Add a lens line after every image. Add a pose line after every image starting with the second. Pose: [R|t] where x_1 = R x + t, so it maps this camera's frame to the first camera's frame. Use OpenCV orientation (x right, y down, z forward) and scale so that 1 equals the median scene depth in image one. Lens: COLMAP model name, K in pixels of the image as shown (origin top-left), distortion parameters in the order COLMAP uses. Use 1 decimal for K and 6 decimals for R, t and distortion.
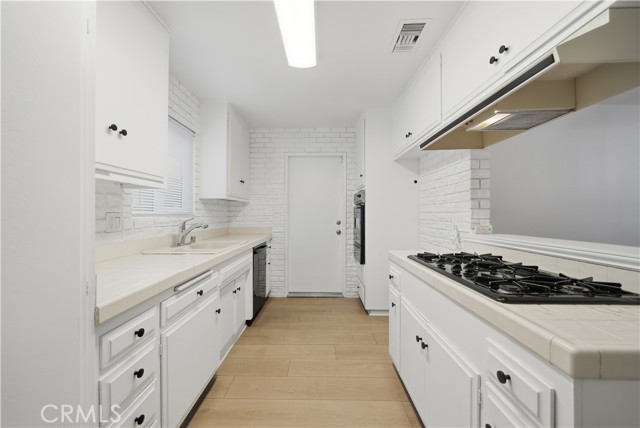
lens RADIAL K [[253.8, 0, 319.1], [0, 253.8, 212.5], [0, 0, 1]] dist [-0.000135, -0.000067]
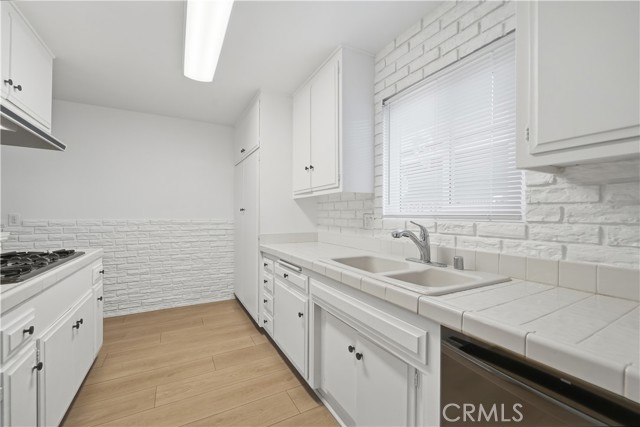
lens RADIAL K [[253.8, 0, 319.0], [0, 253.8, 214.9], [0, 0, 1]] dist [-0.000135, -0.000067]
pose [[-0.858917, -0.015764, -0.511872, 0.041328], [-0.010489, 0.999858, -0.013193, 0.020300], [0.512007, -0.005963, -0.858960, 1.641864]]
